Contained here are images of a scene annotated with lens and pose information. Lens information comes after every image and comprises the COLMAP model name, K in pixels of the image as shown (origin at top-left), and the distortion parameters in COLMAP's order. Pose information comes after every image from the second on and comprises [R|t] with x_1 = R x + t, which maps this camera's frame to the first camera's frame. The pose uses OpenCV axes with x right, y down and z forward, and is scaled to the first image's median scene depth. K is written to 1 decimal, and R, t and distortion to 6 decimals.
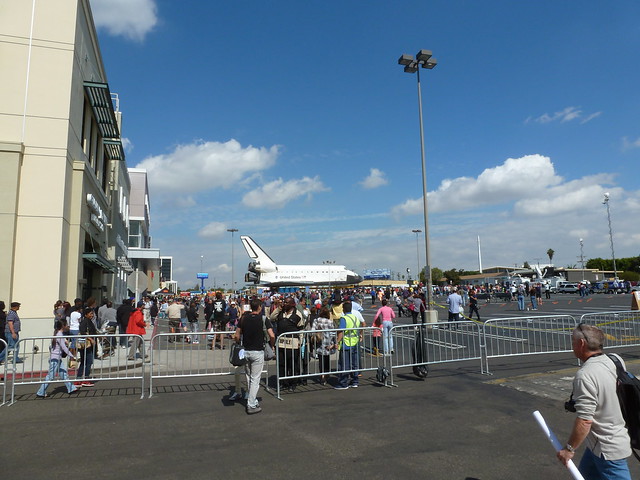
lens RADIAL K [[456.0, 0, 319.5], [0, 456.0, 238.2], [0, 0, 1]] dist [-0.051812, -0.006938]
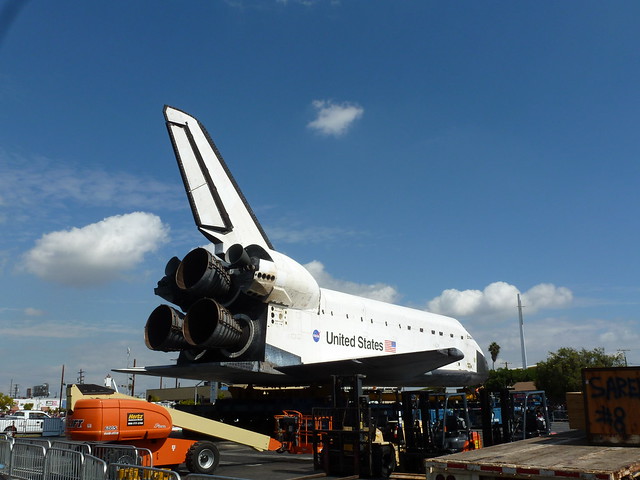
lens RADIAL K [[667.5, 0, 318.2], [0, 667.5, 240.3], [0, 0, 1]] dist [-0.020222, 0.000000]
pose [[0.865686, 0.145566, 0.478956, -0.242064], [-0.080154, 0.984749, -0.154414, 0.088535], [-0.494129, 0.095284, 0.864151, 0.722488]]
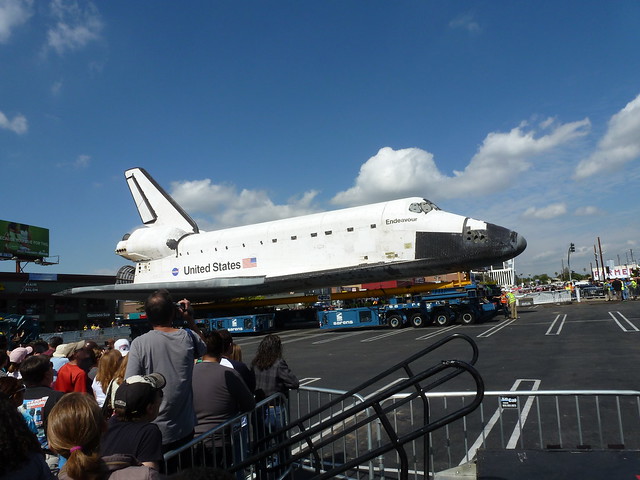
lens RADIAL K [[456.0, 0, 319.2], [0, 456.0, 243.6], [0, 0, 1]] dist [-0.051812, -0.006938]
pose [[0.650257, -0.119346, -0.750281, 0.205596], [0.147037, 0.988681, -0.029834, 0.089205], [0.745350, -0.090919, 0.660445, 0.856392]]
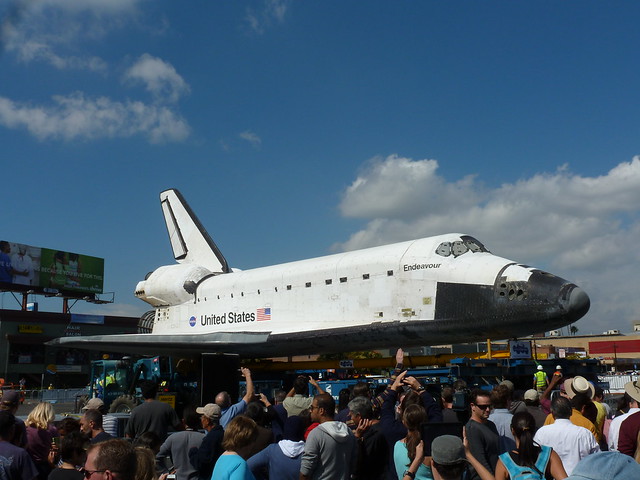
lens RADIAL K [[719.1, 0, 317.2], [0, 719.1, 238.3], [0, 0, 1]] dist [-0.063569, 0.000000]
pose [[0.359658, -0.153020, -0.920451, 0.302959], [0.116045, 0.986138, -0.118597, 0.094233], [0.925840, -0.064159, 0.372430, 0.905130]]
